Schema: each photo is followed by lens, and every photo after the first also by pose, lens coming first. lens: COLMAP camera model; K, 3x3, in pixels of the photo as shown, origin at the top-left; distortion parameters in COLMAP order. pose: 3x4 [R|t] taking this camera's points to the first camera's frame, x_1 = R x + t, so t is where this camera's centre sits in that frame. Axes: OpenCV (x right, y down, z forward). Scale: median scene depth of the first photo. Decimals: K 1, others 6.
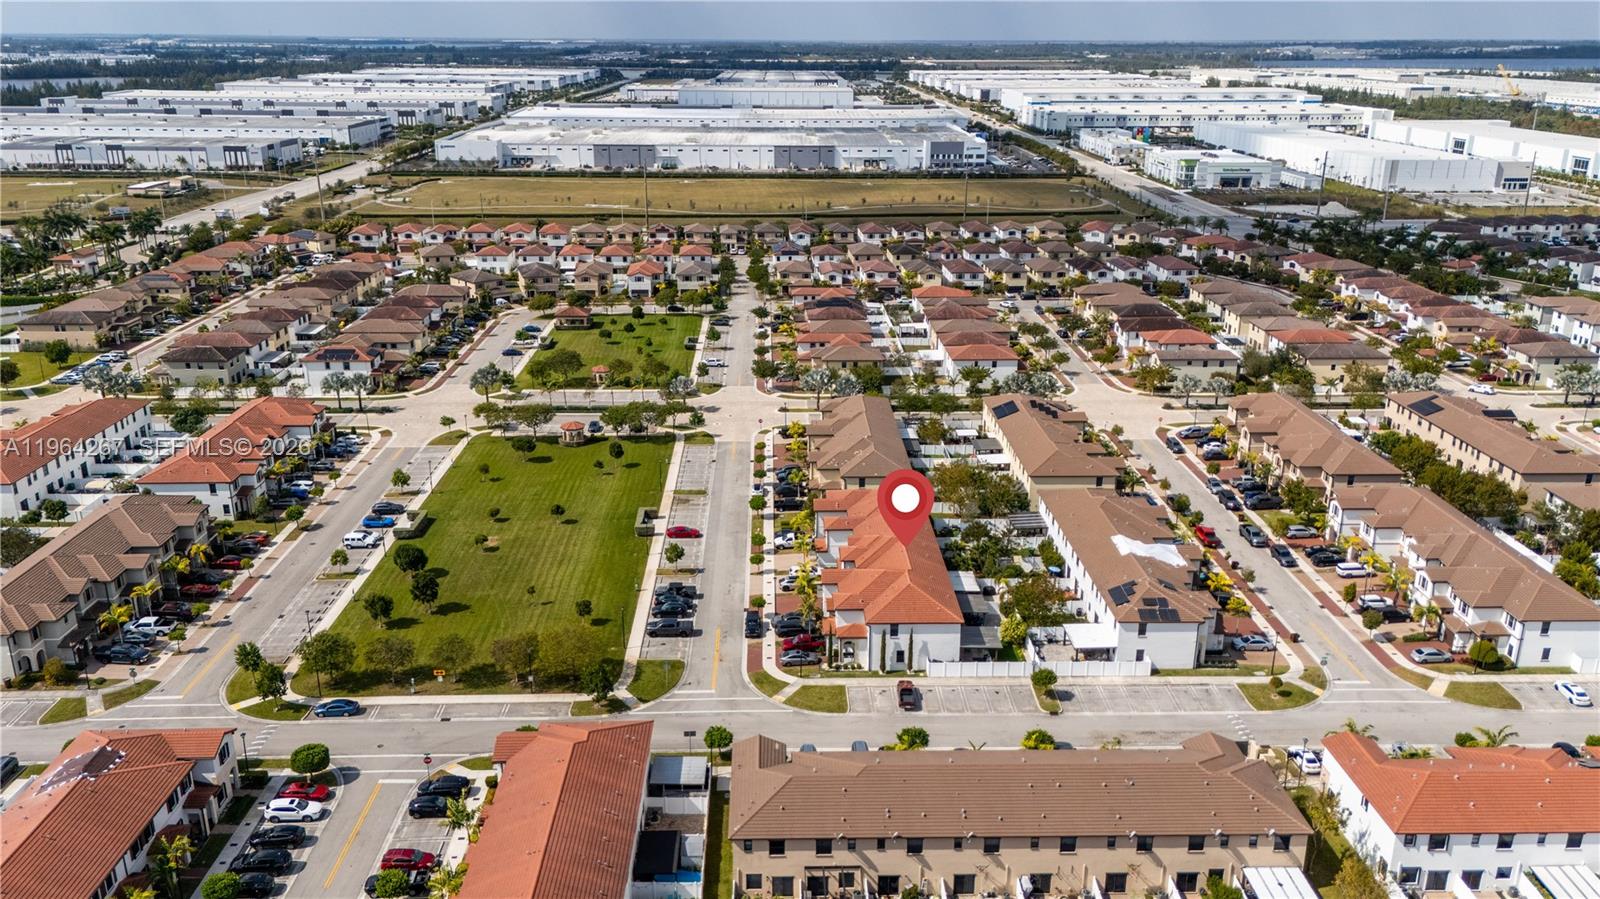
lens RADIAL K [[1243.5, 0, 760.0], [0, 1243.5, 448.6], [0, 0, 1]] dist [0.086376, -0.059136]
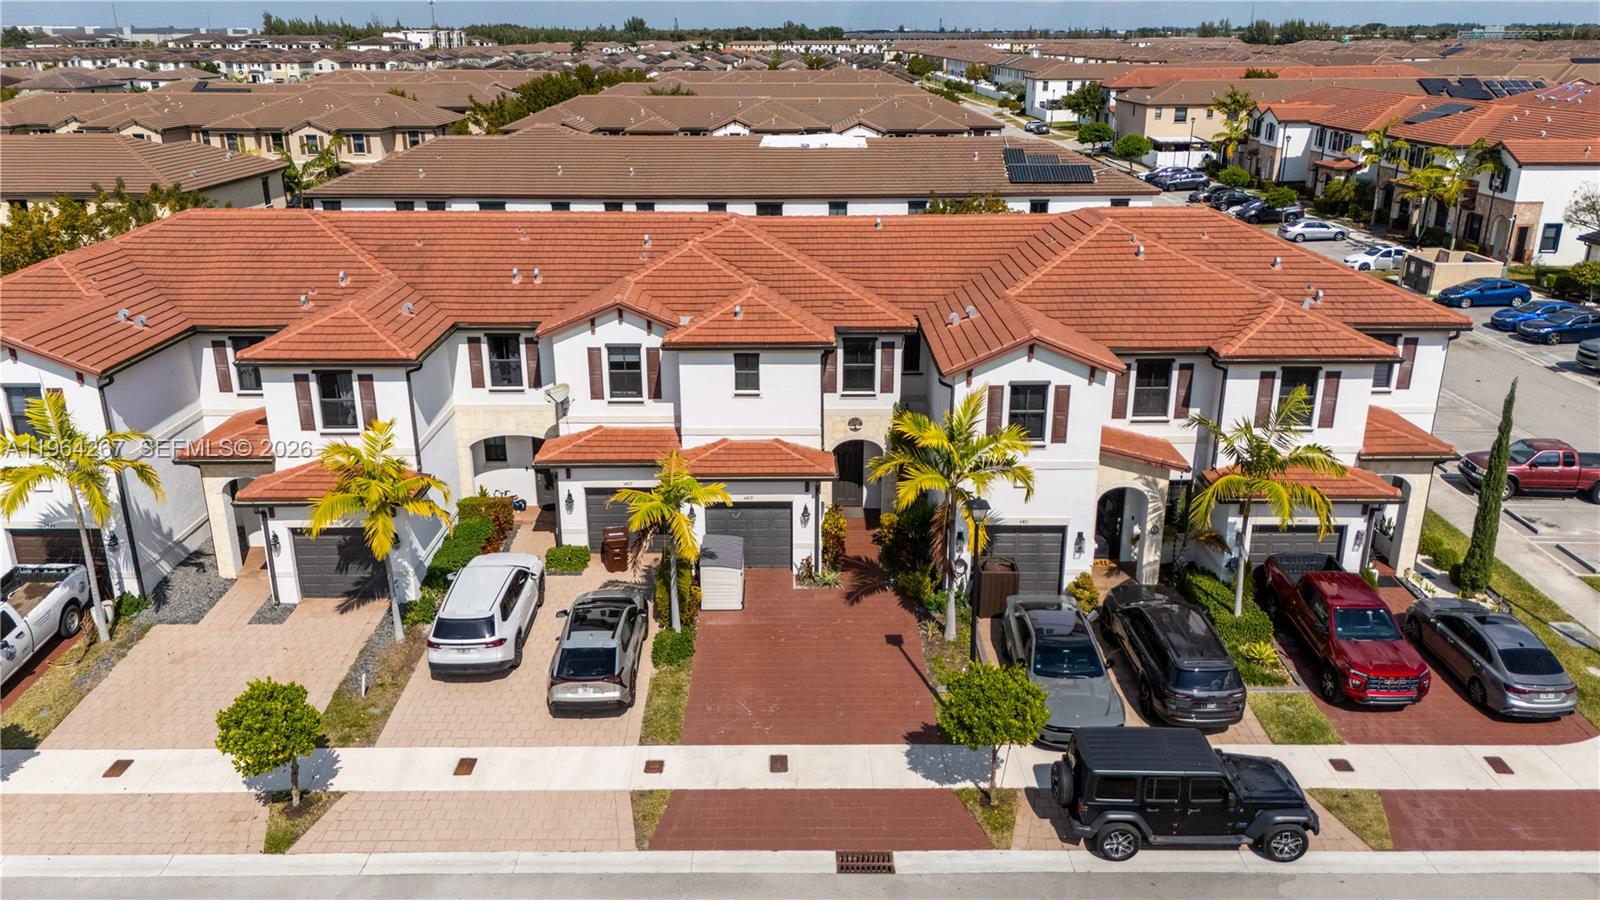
lens RADIAL K [[1185.7, 0, 779.0], [0, 1185.7, 455.2], [0, 0, 1]] dist [0.068574, -0.058166]
pose [[-0.002700, -0.323176, 0.946335, -0.093015], [0.317937, 0.896957, 0.307221, 0.030386], [-0.948108, 0.301704, 0.100327, 0.717958]]
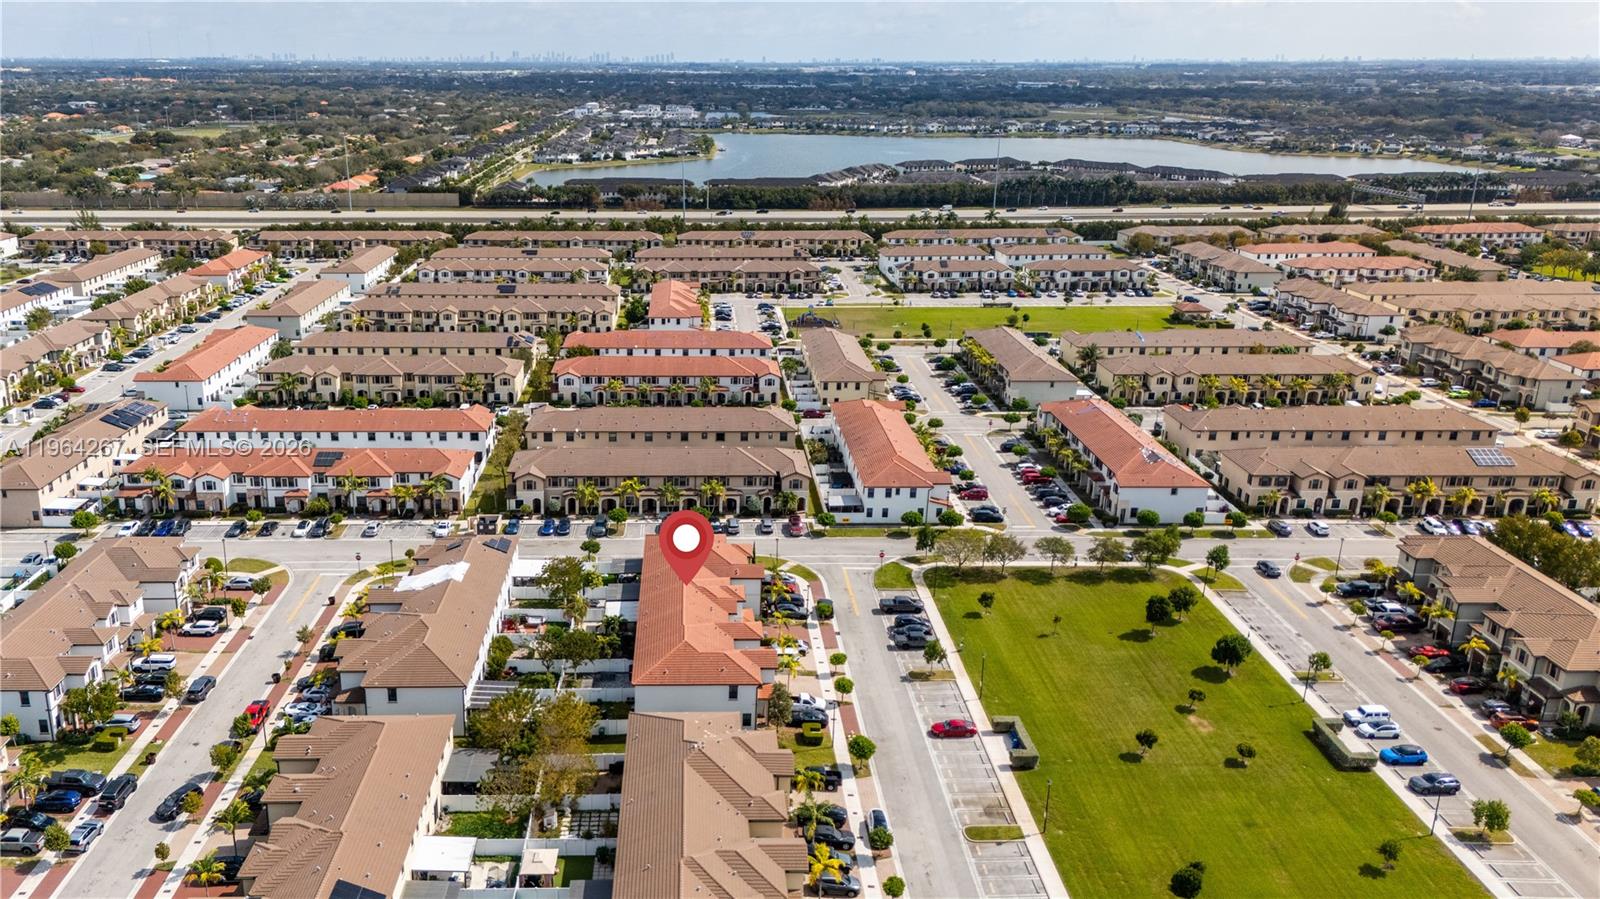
lens RADIAL K [[1185.7, 0, 779.0], [0, 1185.7, 454.7], [0, 0, 1]] dist [0.068574, -0.058166]
pose [[-0.996950, 0.009997, -0.077394, 0.079555], [-0.038353, 0.800946, 0.597506, -0.402306], [0.067962, 0.598653, -0.798120, 1.222965]]
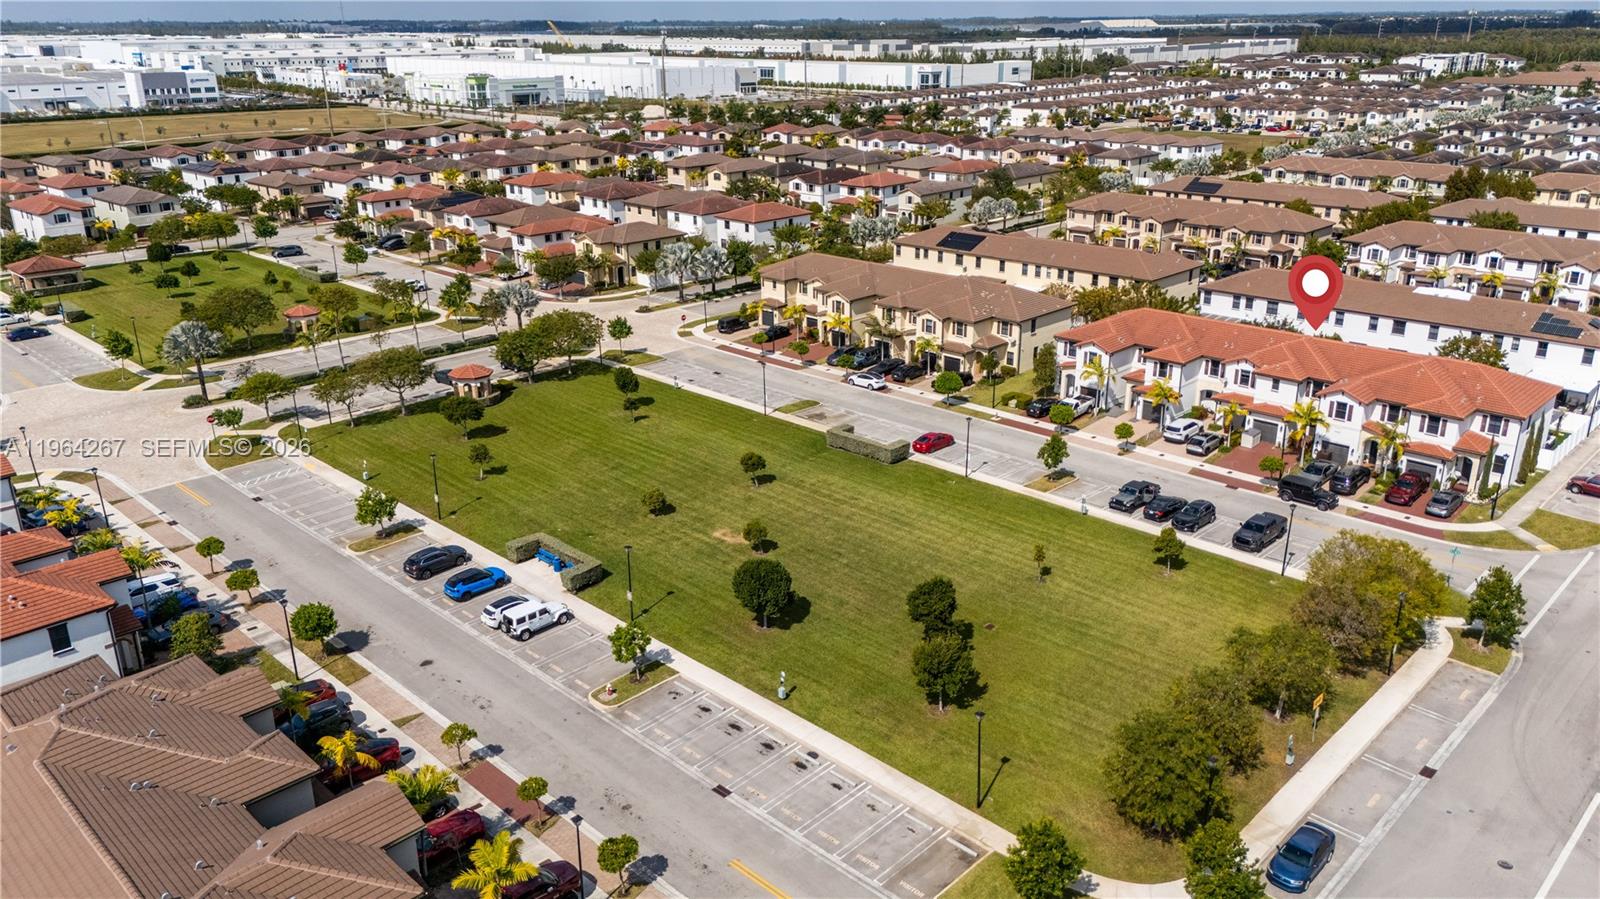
lens RADIAL K [[1185.7, 0, 779.0], [0, 1185.7, 454.7], [0, 0, 1]] dist [0.068574, -0.058166]
pose [[0.704347, -0.245985, 0.665873, -0.446178], [0.228171, 0.966714, 0.115766, -0.013589], [-0.672185, 0.070394, 0.737029, 0.502726]]
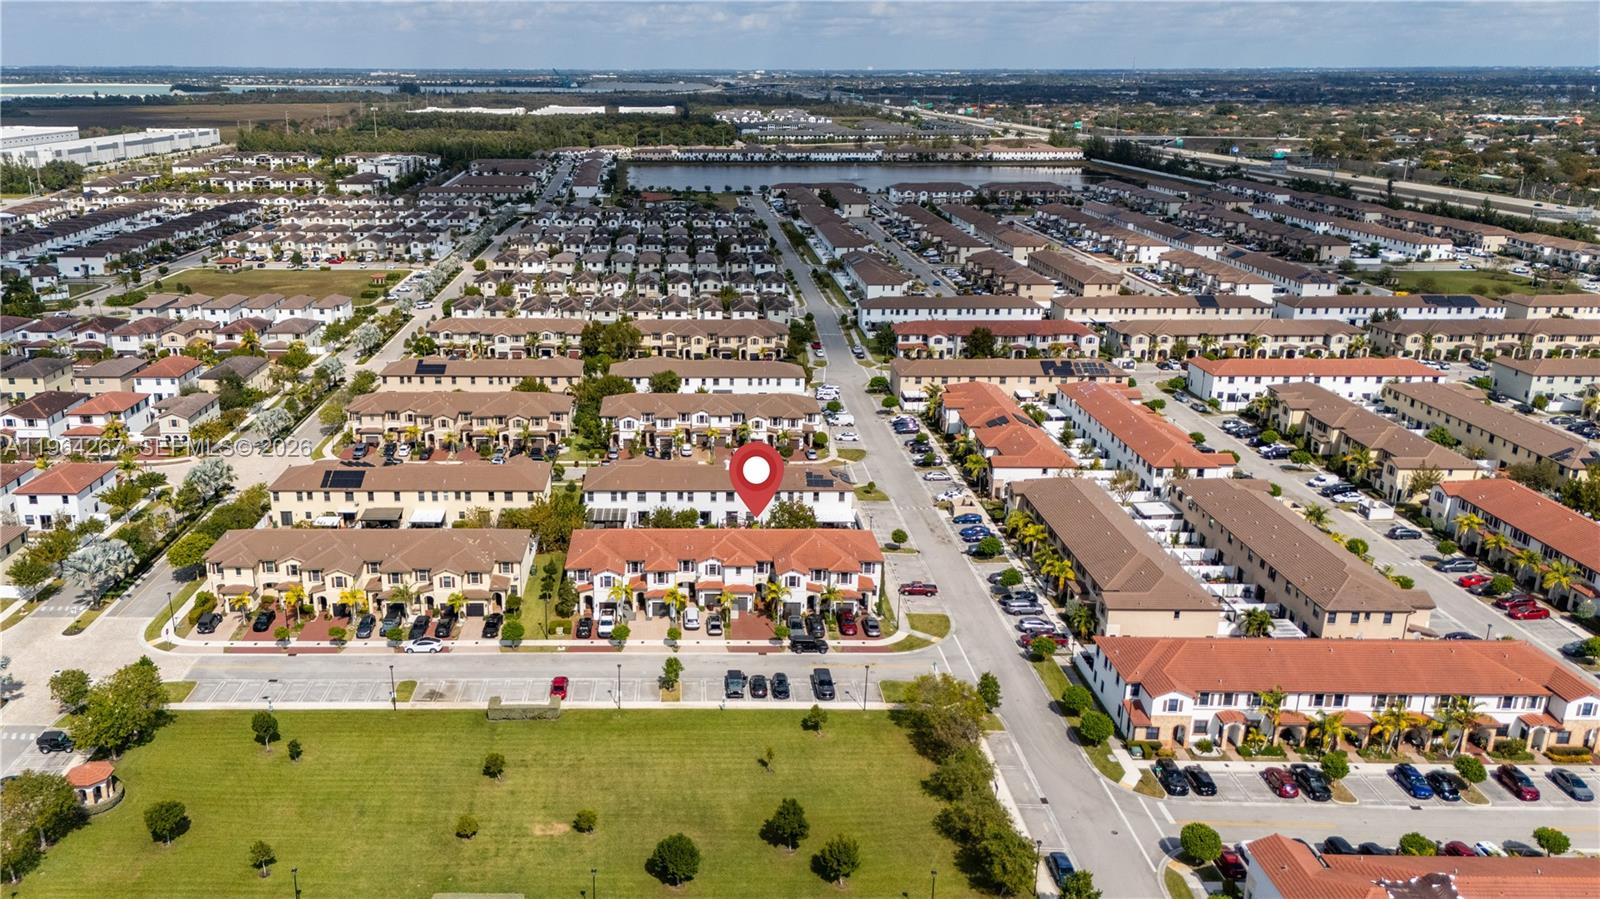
lens RADIAL K [[1270.4, 0, 665.5], [0, 1270.4, 452.1], [0, 0, 1]] dist [0.073095, -0.005134]
pose [[-0.004352, -0.297135, 0.954826, -0.671609], [0.314466, 0.905987, 0.283370, -0.235142], [-0.949259, 0.301494, 0.089496, 0.684025]]
